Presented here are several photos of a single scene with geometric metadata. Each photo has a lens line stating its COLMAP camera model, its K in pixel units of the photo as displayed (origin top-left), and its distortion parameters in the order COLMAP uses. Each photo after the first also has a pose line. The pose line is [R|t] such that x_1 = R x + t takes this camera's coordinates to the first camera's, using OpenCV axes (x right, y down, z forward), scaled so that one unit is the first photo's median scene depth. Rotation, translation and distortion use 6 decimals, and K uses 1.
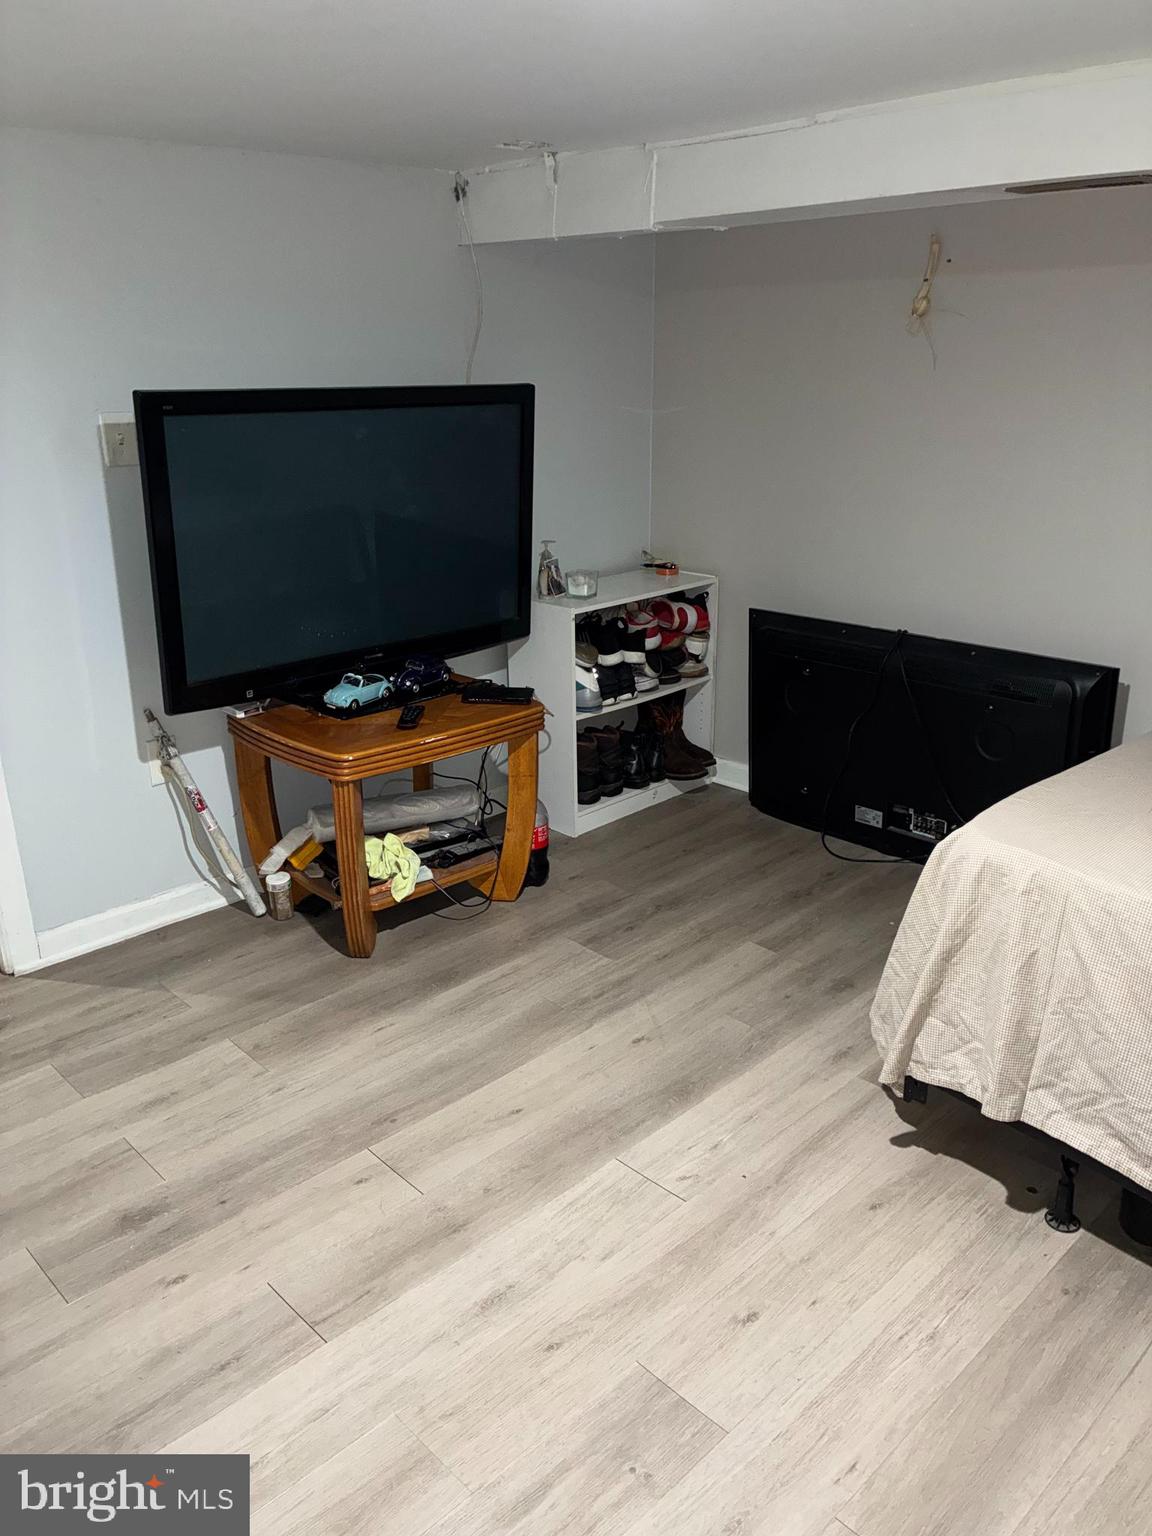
lens RADIAL K [[1165.4, 0, 568.3], [0, 1165.4, 785.8], [0, 0, 1]] dist [0.047260, -0.025771]
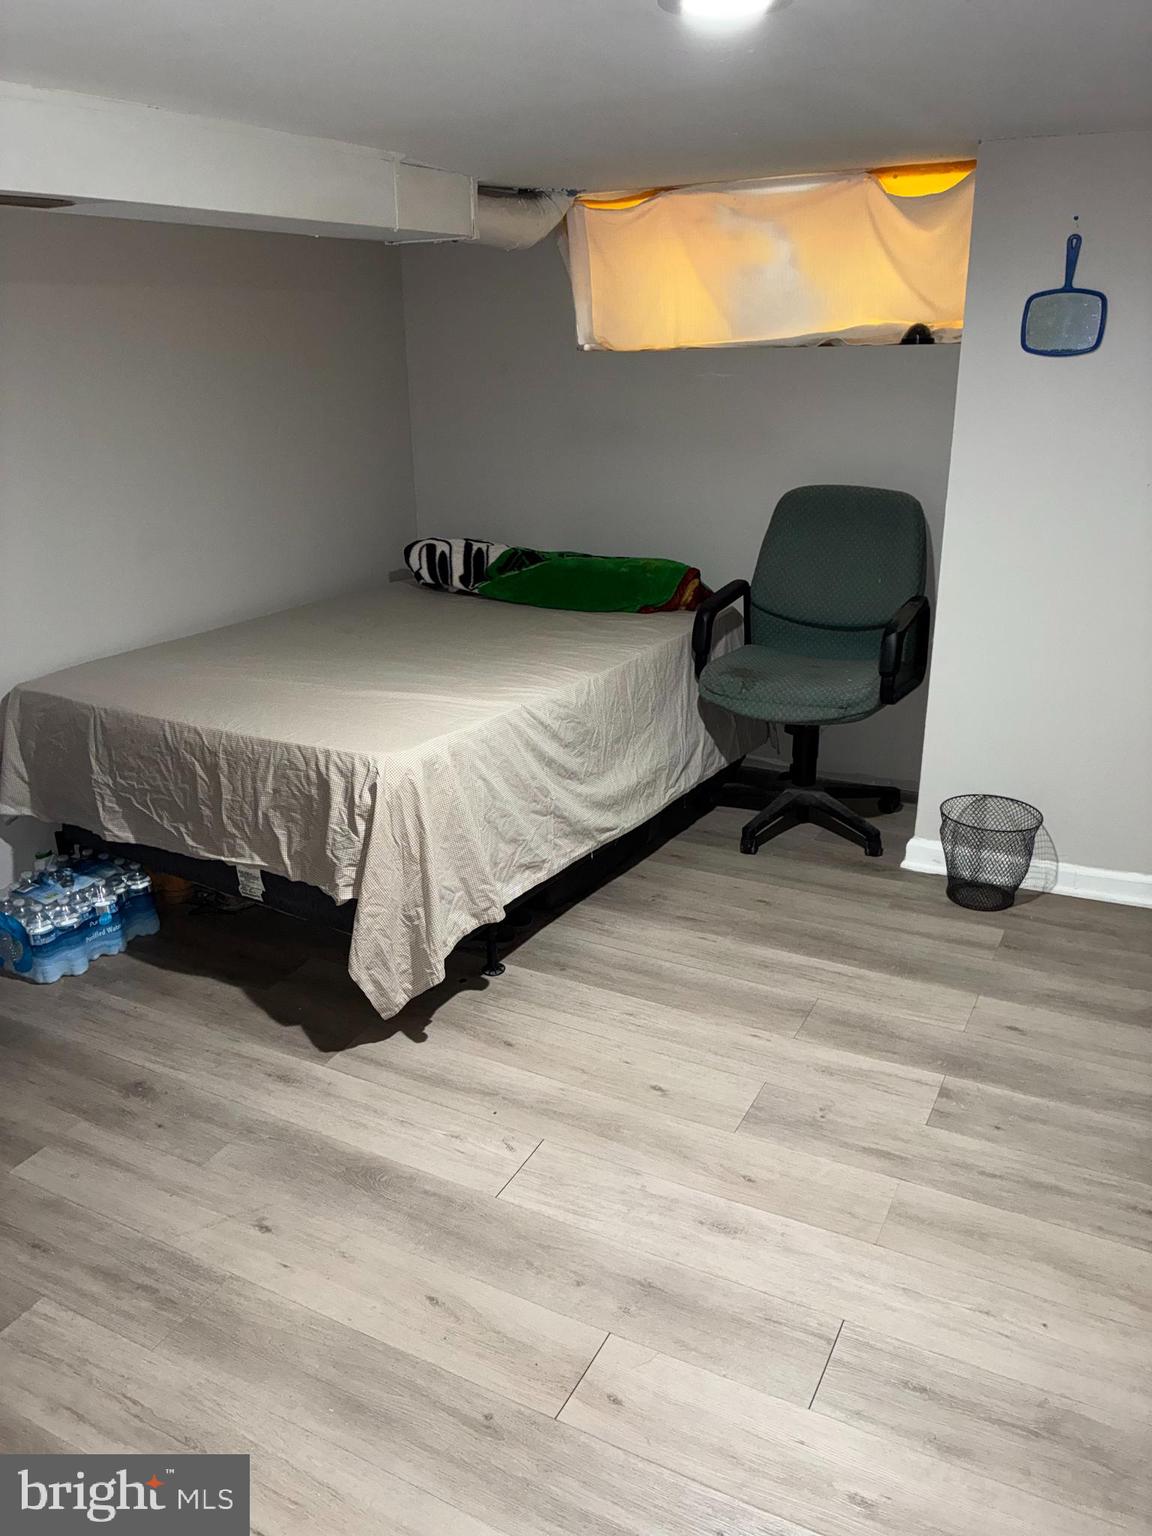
lens RADIAL K [[1165.4, 0, 568.3], [0, 1165.4, 785.8], [0, 0, 1]] dist [0.047260, -0.025771]
pose [[-0.293283, -0.334892, 0.895451, -0.809627], [0.366533, 0.825679, 0.428846, -0.390830], [-0.882972, 0.453985, -0.119408, 1.021033]]
